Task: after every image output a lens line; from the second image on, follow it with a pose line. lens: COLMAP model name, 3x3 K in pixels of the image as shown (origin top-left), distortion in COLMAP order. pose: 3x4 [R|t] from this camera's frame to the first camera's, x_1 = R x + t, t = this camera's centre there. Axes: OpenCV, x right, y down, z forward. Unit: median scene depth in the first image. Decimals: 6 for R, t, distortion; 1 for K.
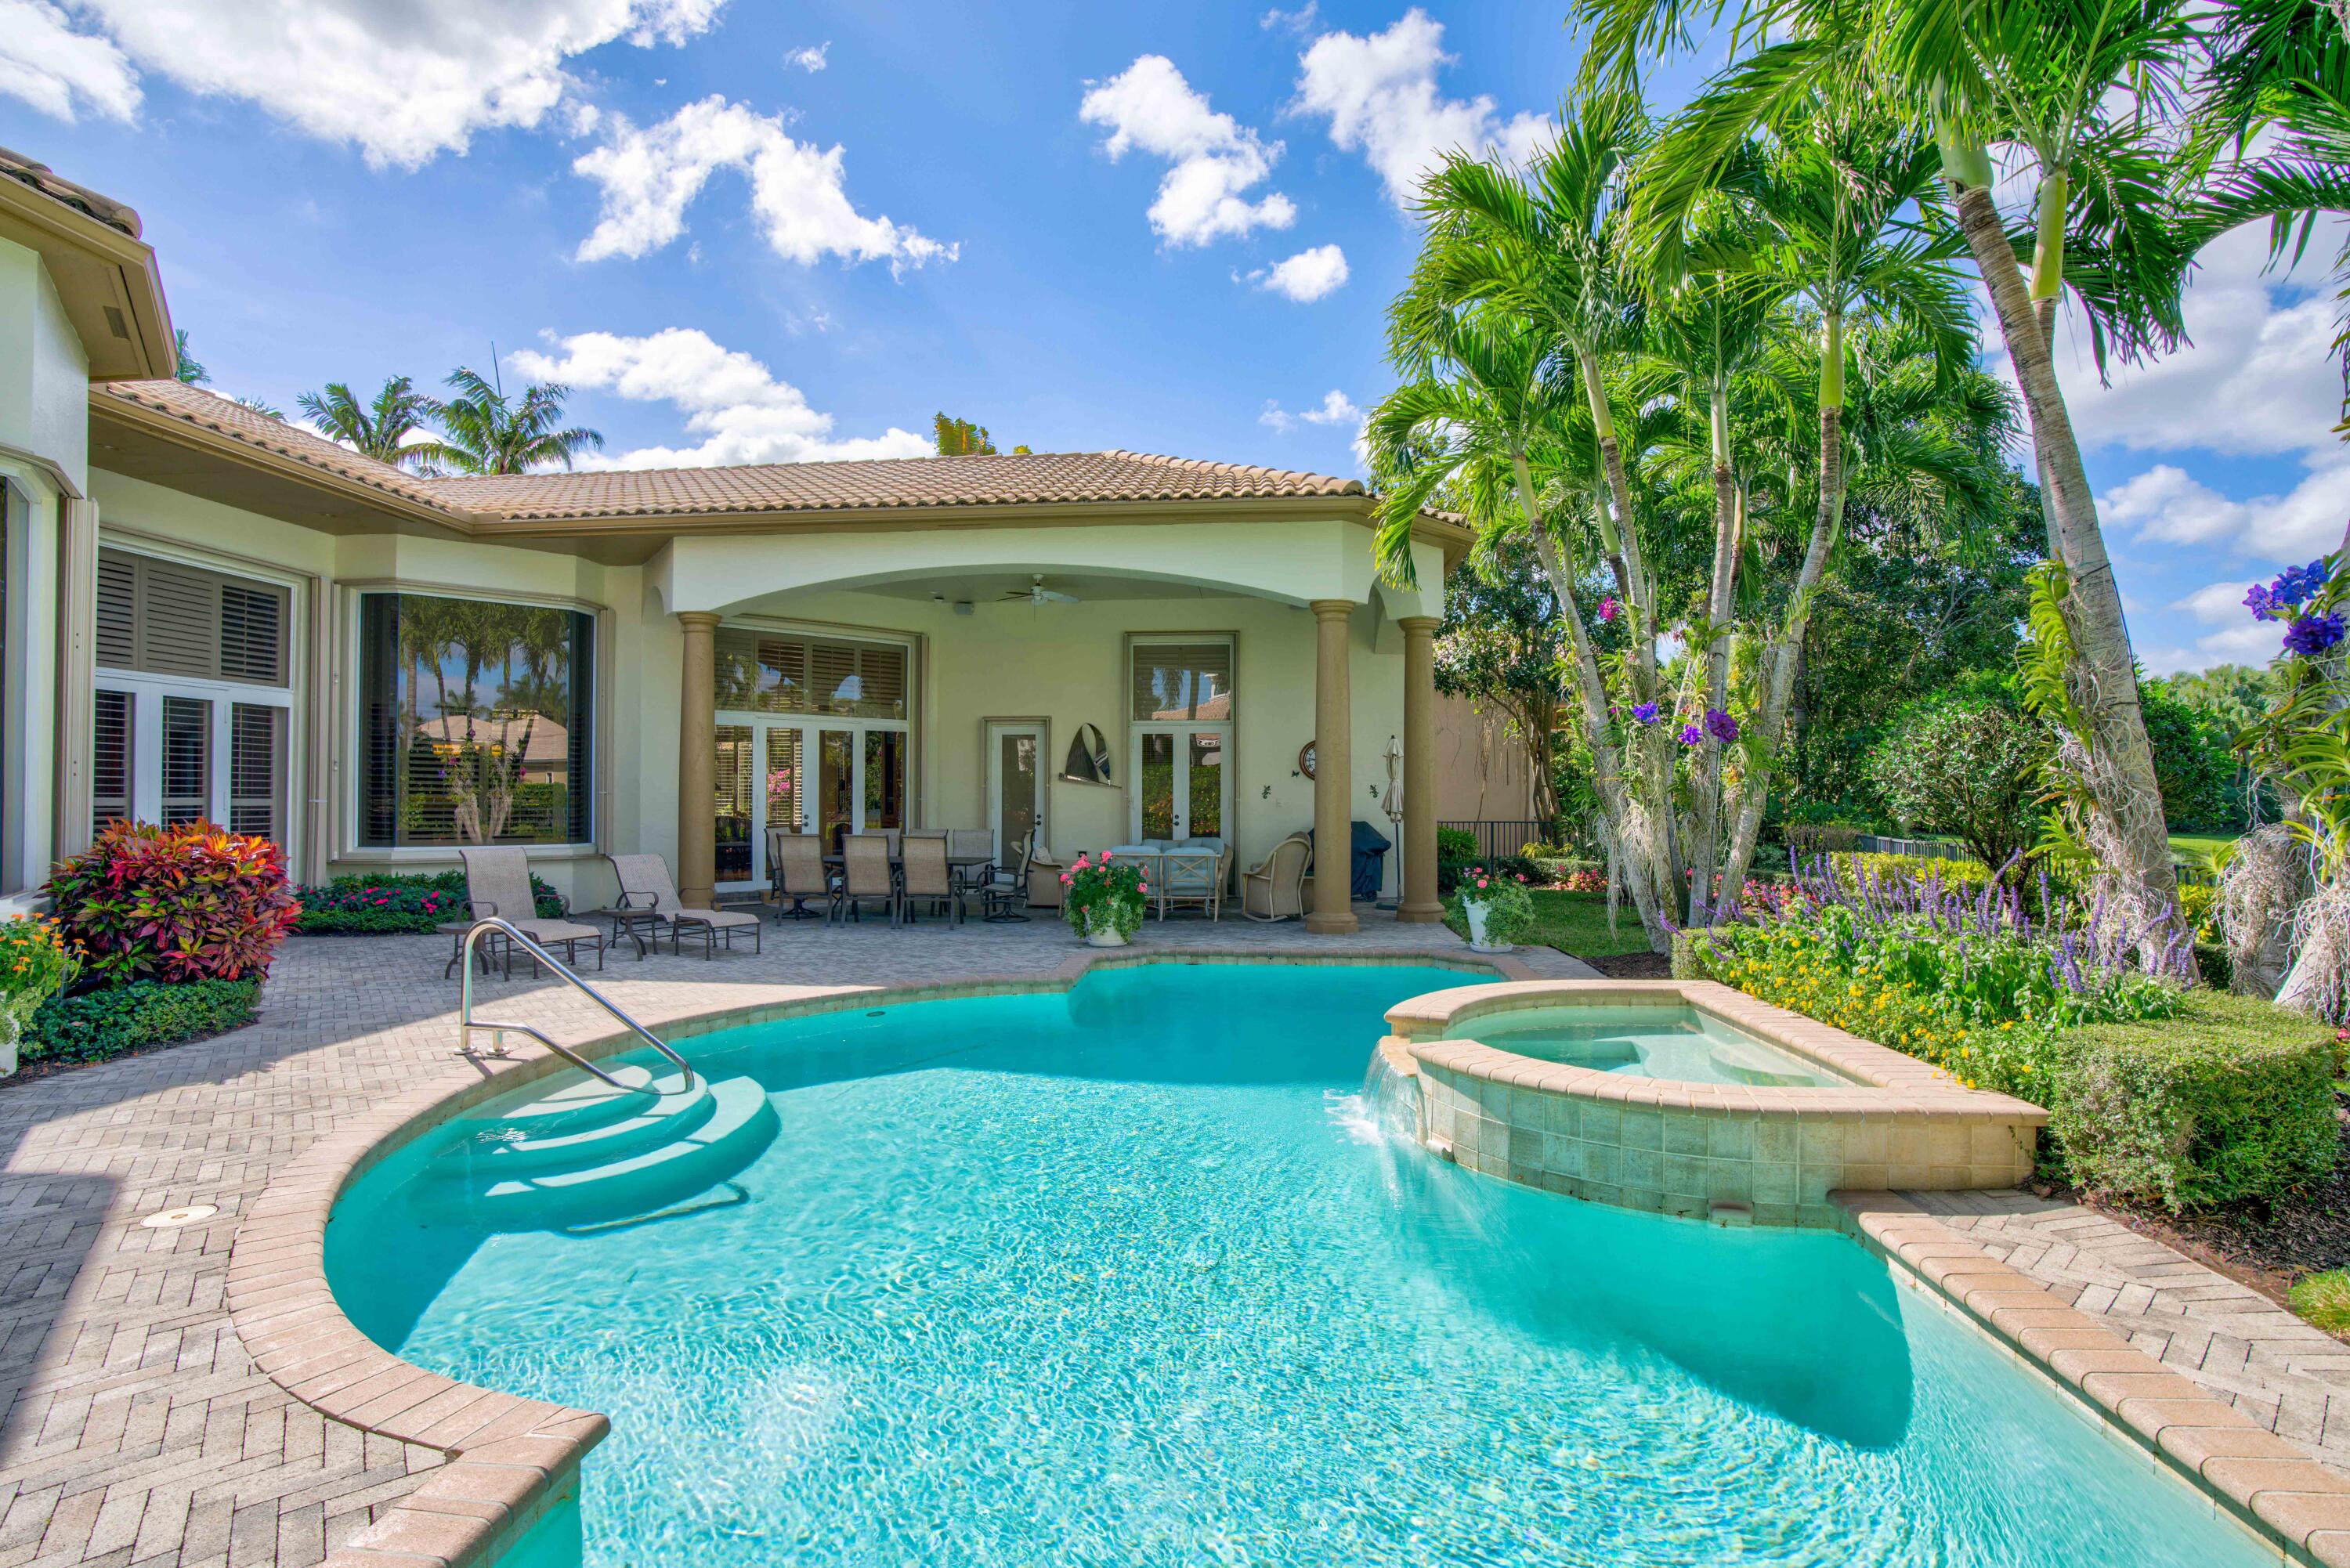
lens RADIAL K [[1068.8, 0, 1165.9], [0, 1068.8, 779.1], [0, 0, 1]] dist [-0.067702, 0.026123]
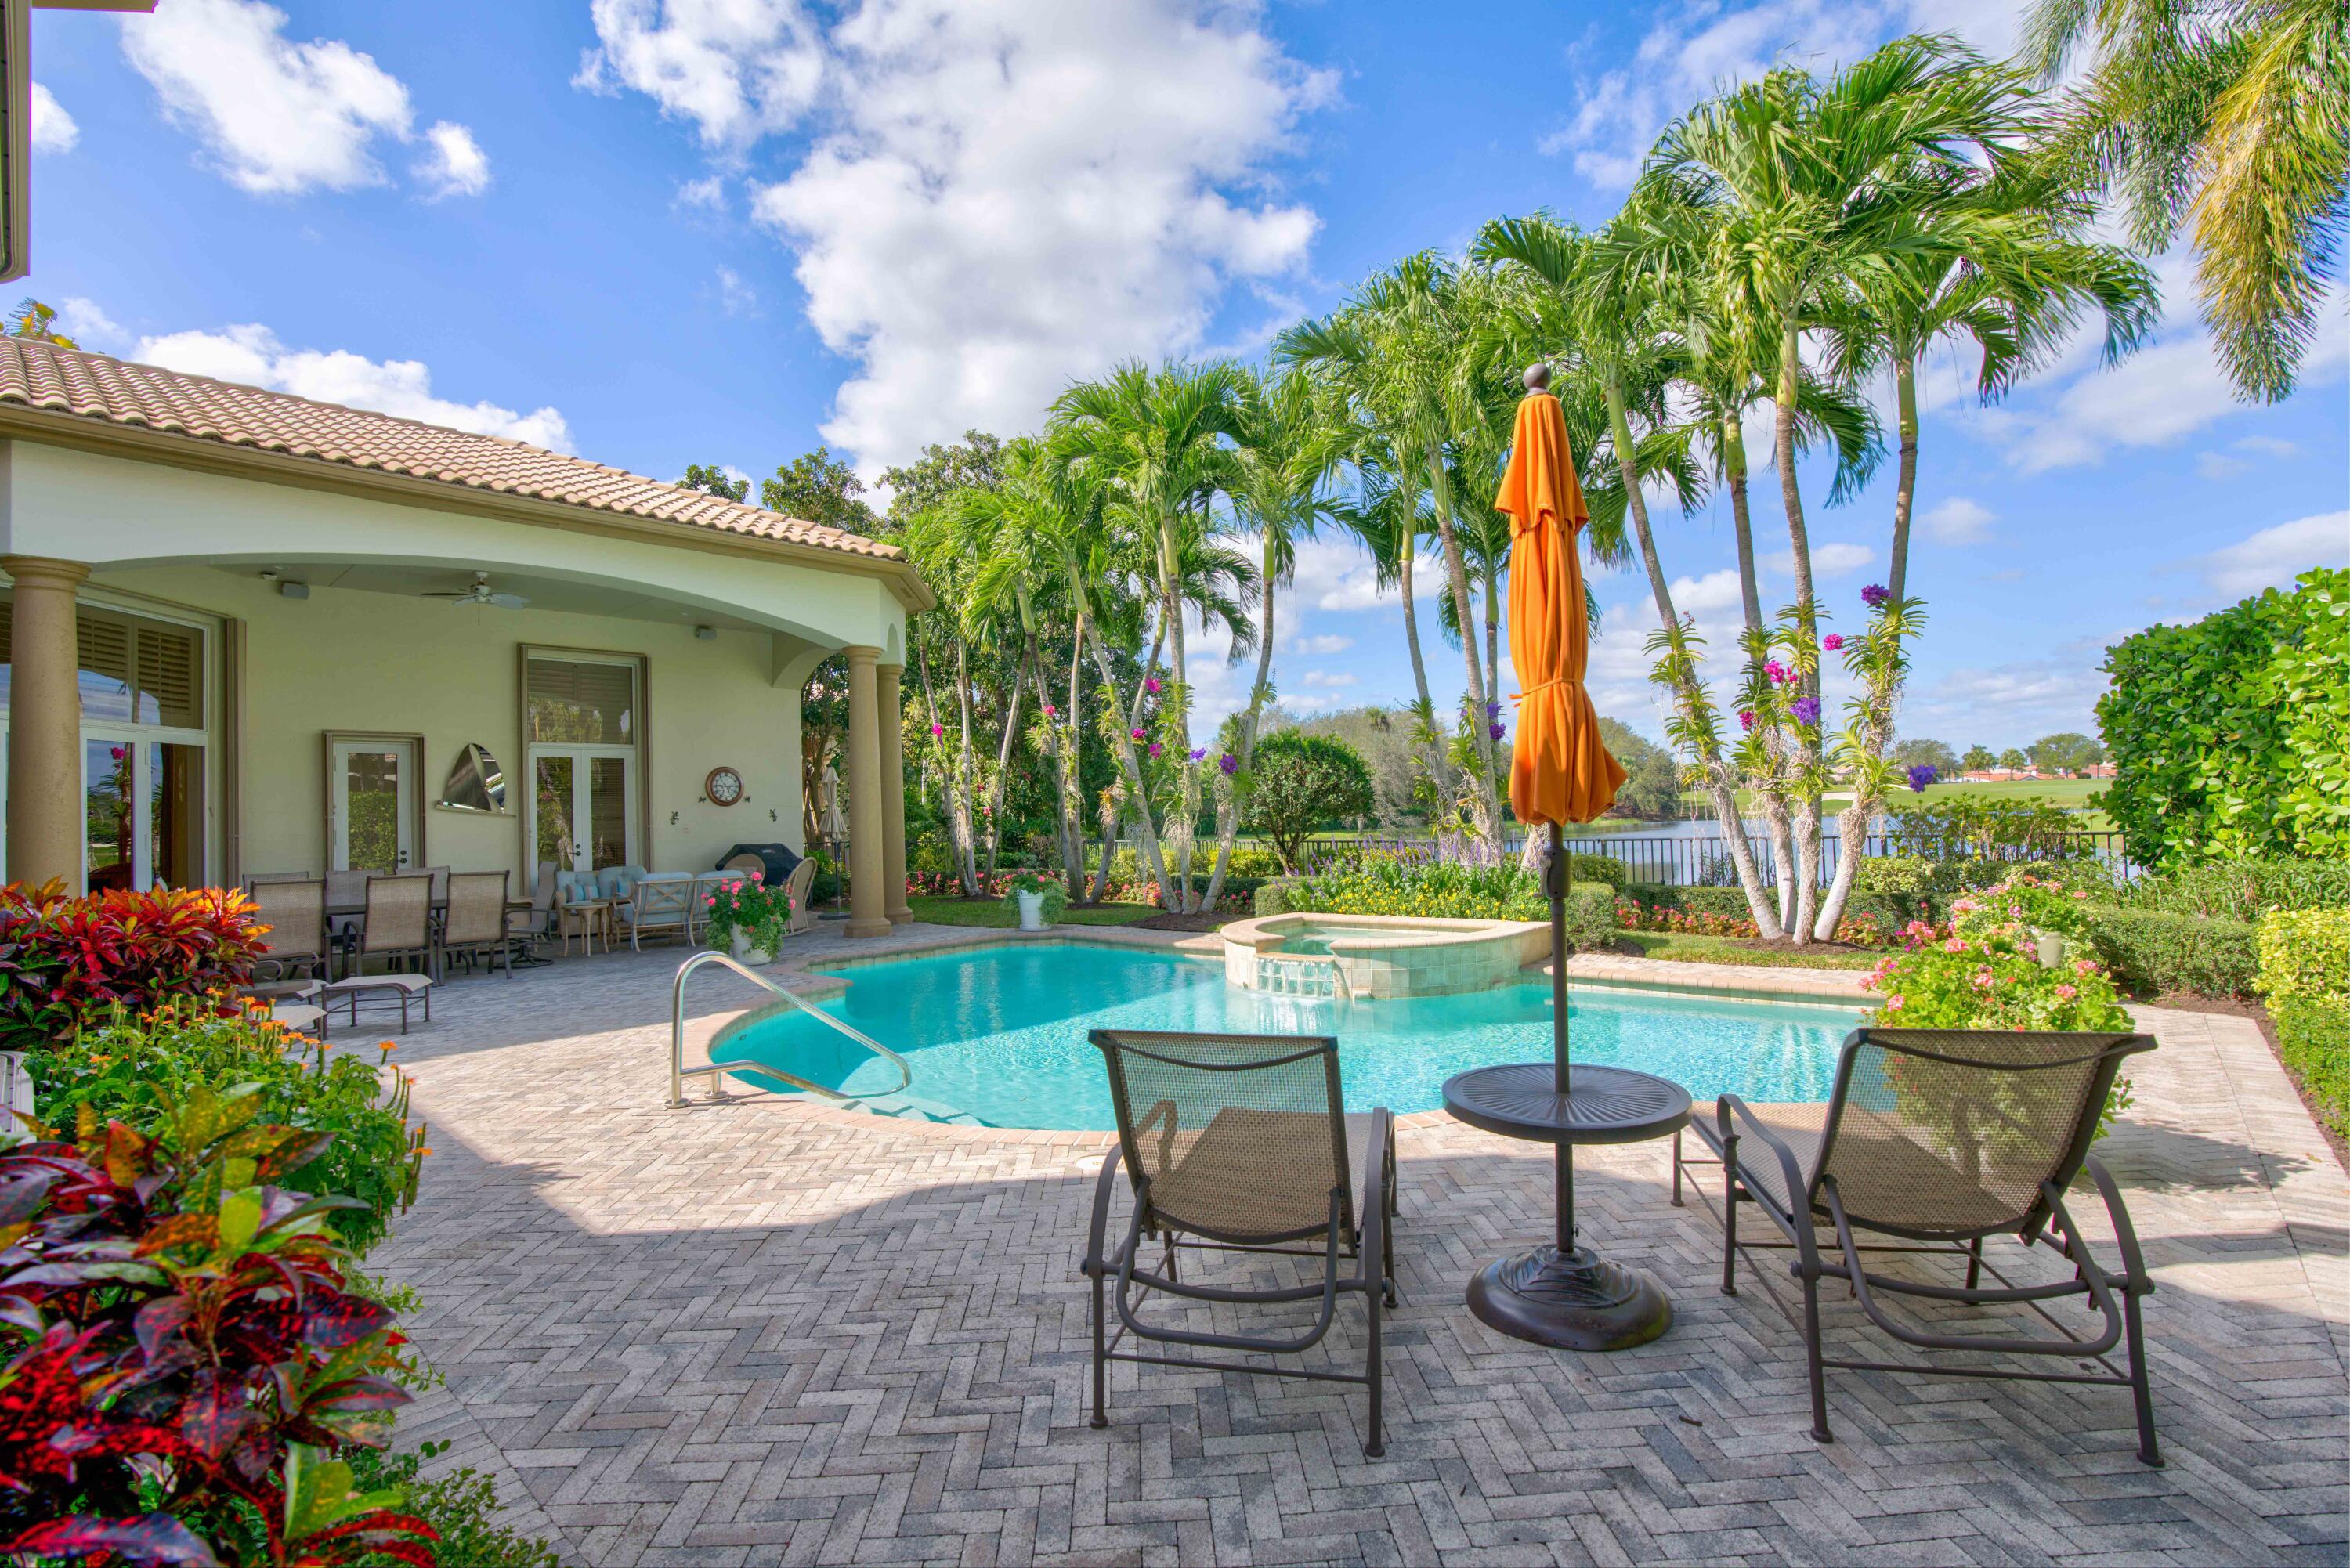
lens RADIAL K [[1068.8, 0, 1165.9], [0, 1068.8, 779.1], [0, 0, 1]] dist [-0.067702, 0.026123]
pose [[0.621286, 0.003704, 0.783575, -0.395577], [0.013100, 0.999800, -0.015113, -0.002987], [-0.783475, 0.019655, 0.621113, 0.022654]]
